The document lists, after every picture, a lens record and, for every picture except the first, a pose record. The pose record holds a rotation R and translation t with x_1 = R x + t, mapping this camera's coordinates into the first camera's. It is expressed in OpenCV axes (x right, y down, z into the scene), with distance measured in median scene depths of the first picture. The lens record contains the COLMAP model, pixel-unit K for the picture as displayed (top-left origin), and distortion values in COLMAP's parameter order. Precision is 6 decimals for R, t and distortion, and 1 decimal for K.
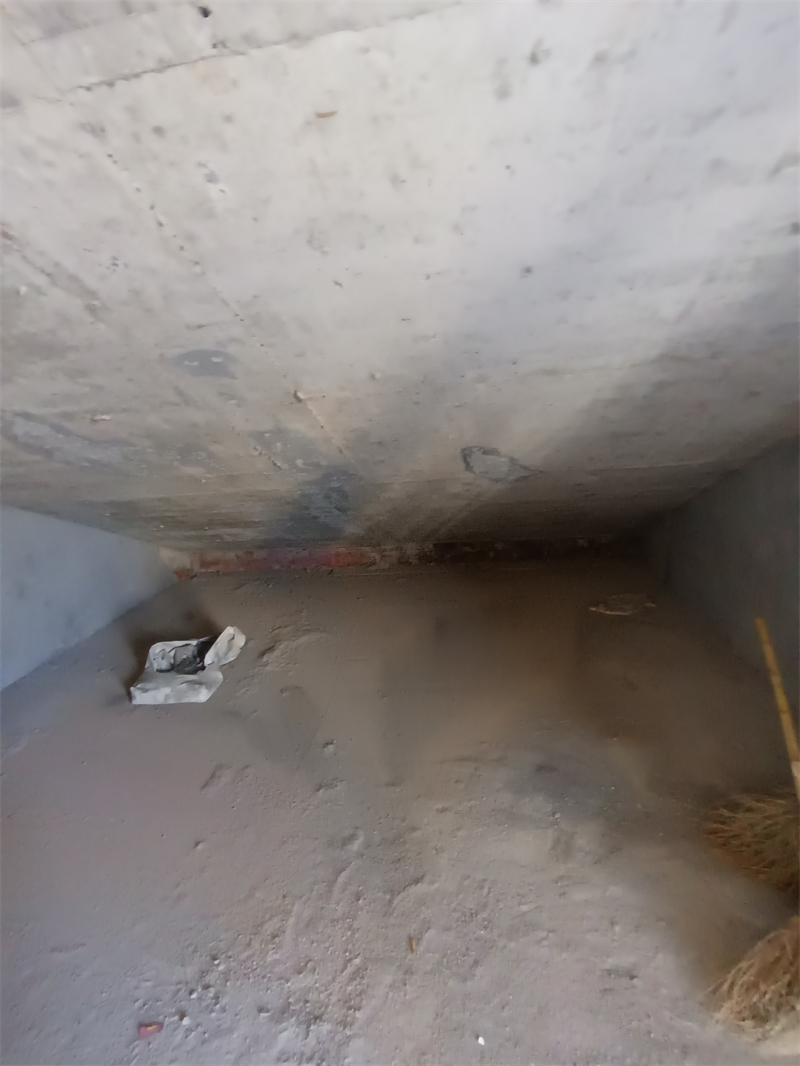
lens RADIAL K [[490.6, 0, 406.6], [0, 490.6, 541.5], [0, 0, 1]] dist [-0.006227, 0.003560]
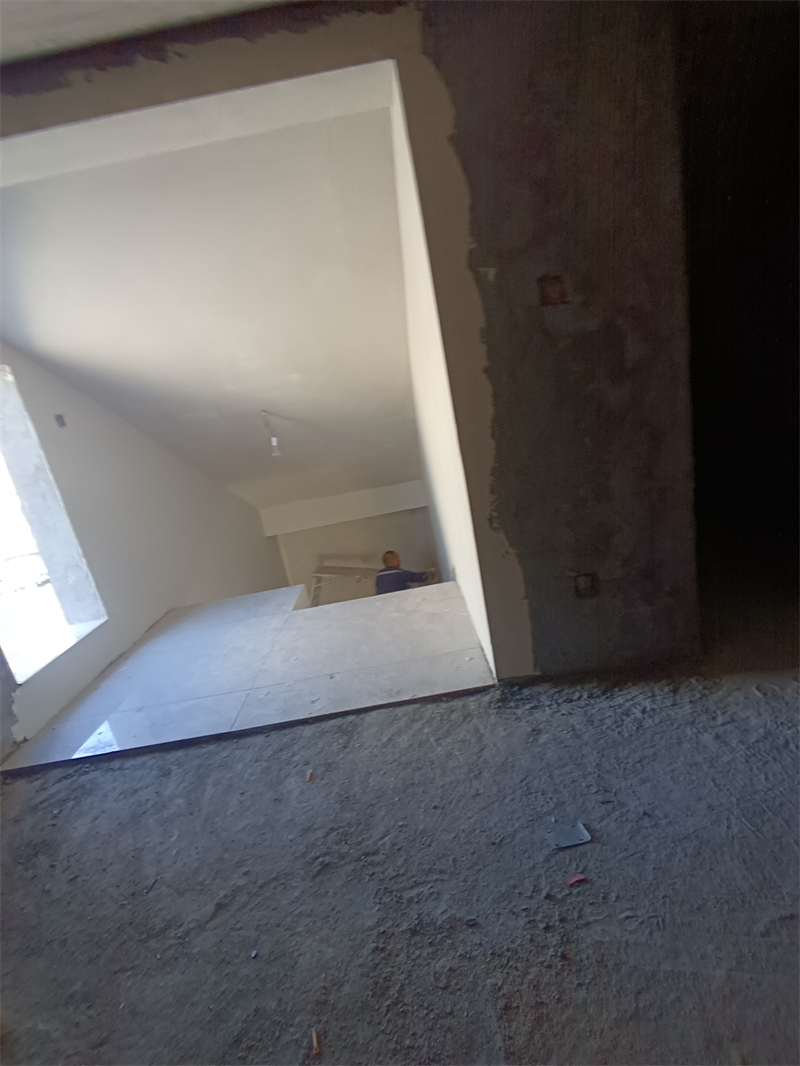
lens RADIAL K [[490.6, 0, 407.6], [0, 490.6, 538.2], [0, 0, 1]] dist [-0.006227, 0.003560]
pose [[-0.948265, 0.304134, -0.091087, -0.240507], [0.215423, 0.827134, 0.519078, -0.142973], [0.233210, 0.472601, -0.849860, 1.095911]]
